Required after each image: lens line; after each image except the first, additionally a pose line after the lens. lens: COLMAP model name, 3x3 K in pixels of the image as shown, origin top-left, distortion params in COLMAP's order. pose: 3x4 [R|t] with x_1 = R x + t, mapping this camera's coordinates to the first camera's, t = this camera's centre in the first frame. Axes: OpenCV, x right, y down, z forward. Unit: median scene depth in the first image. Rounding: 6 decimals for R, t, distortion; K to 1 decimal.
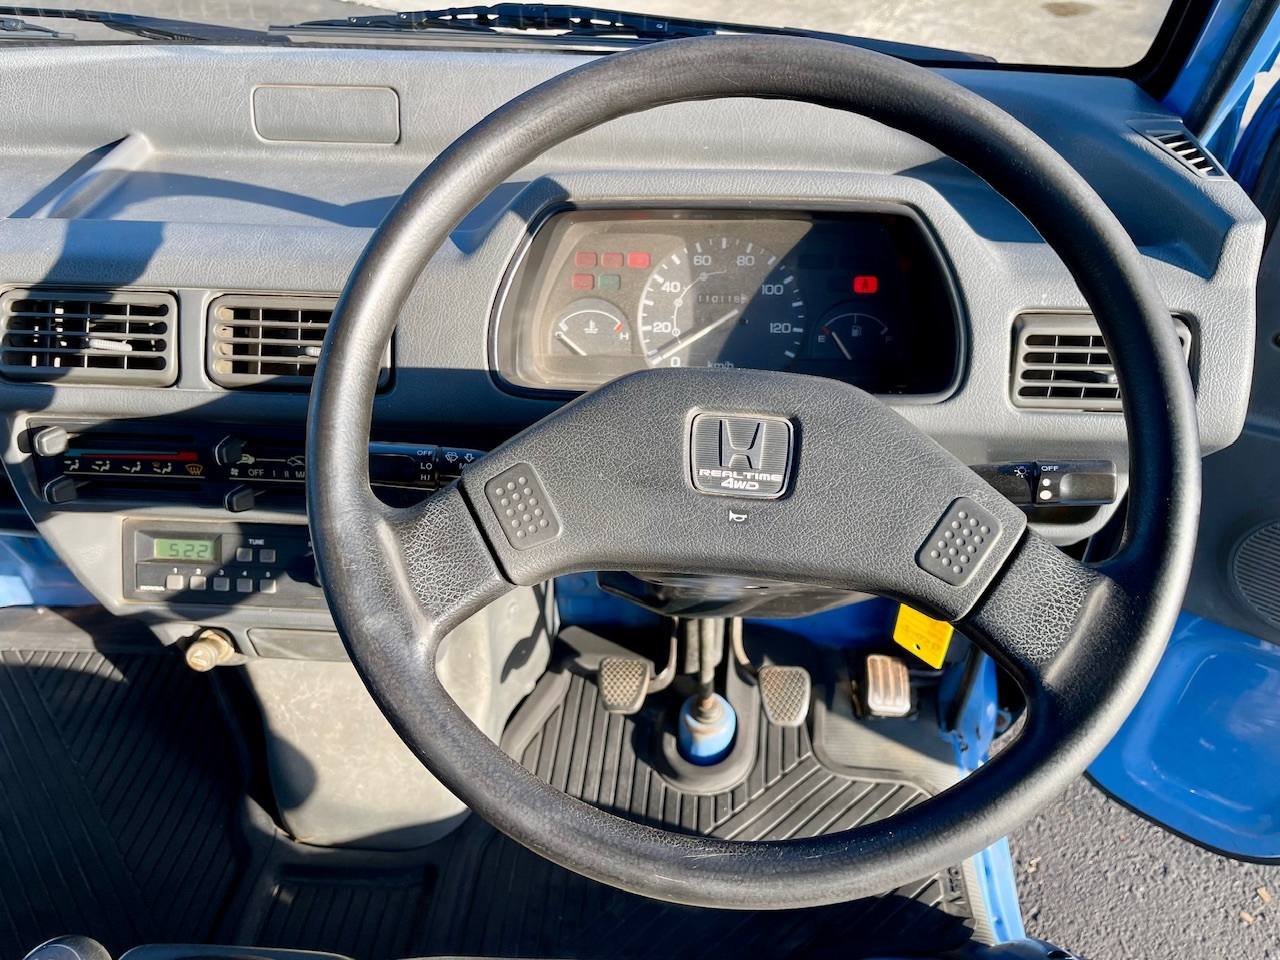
lens RADIAL K [[1000.3, 0, 639.2], [0, 1000.3, 491.7], [0, 0, 1]] dist [0.064307, -0.051693]
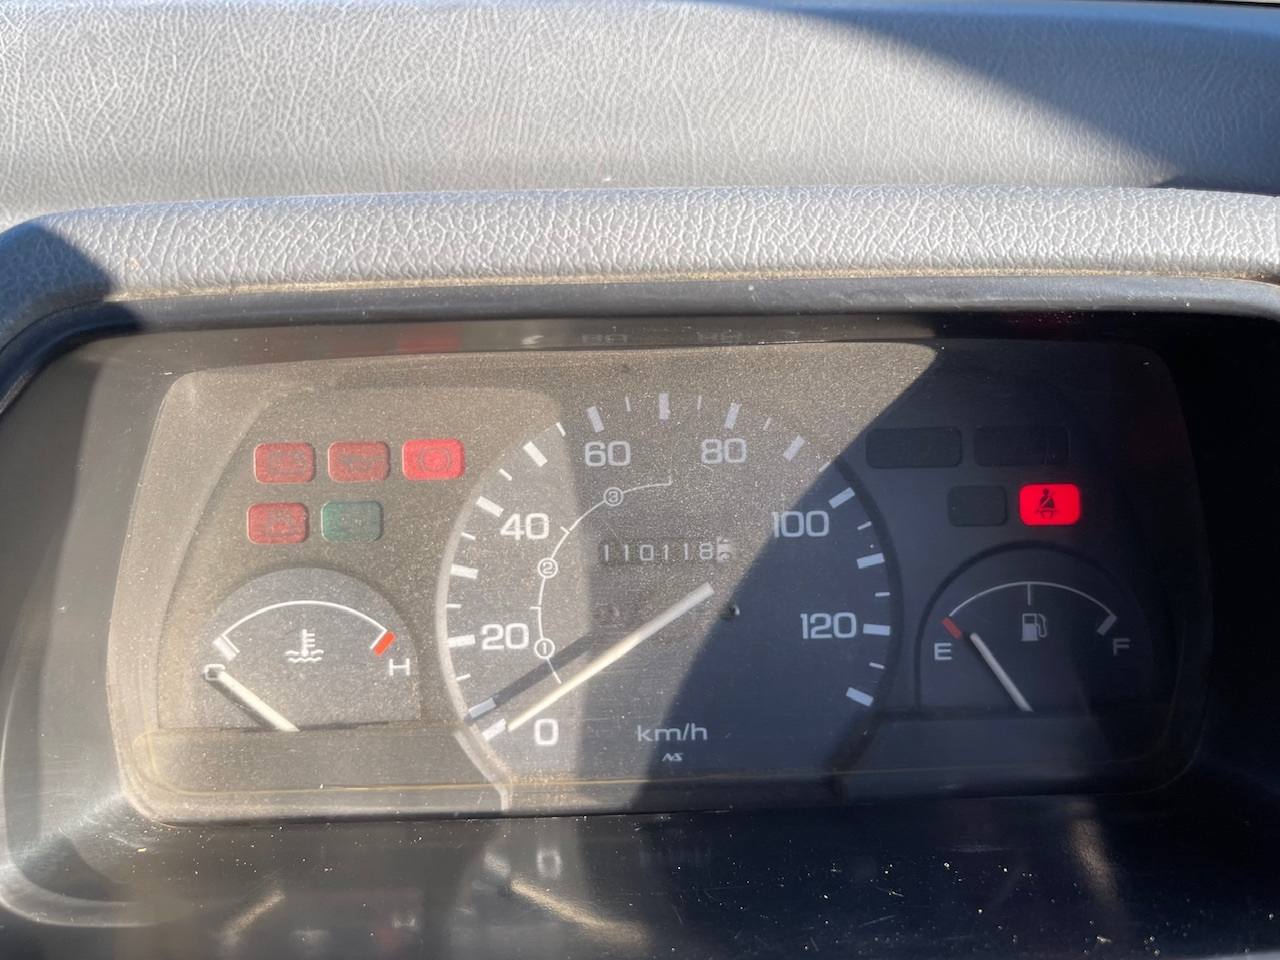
lens RADIAL K [[1000.3, 0, 643.0], [0, 1000.3, 471.6], [0, 0, 1]] dist [0.064307, -0.051693]
pose [[0.996633, -0.040405, 0.071344, 0.049261], [0.049244, 0.990701, -0.126834, -0.175867], [-0.065556, 0.129920, 0.989355, 0.634350]]
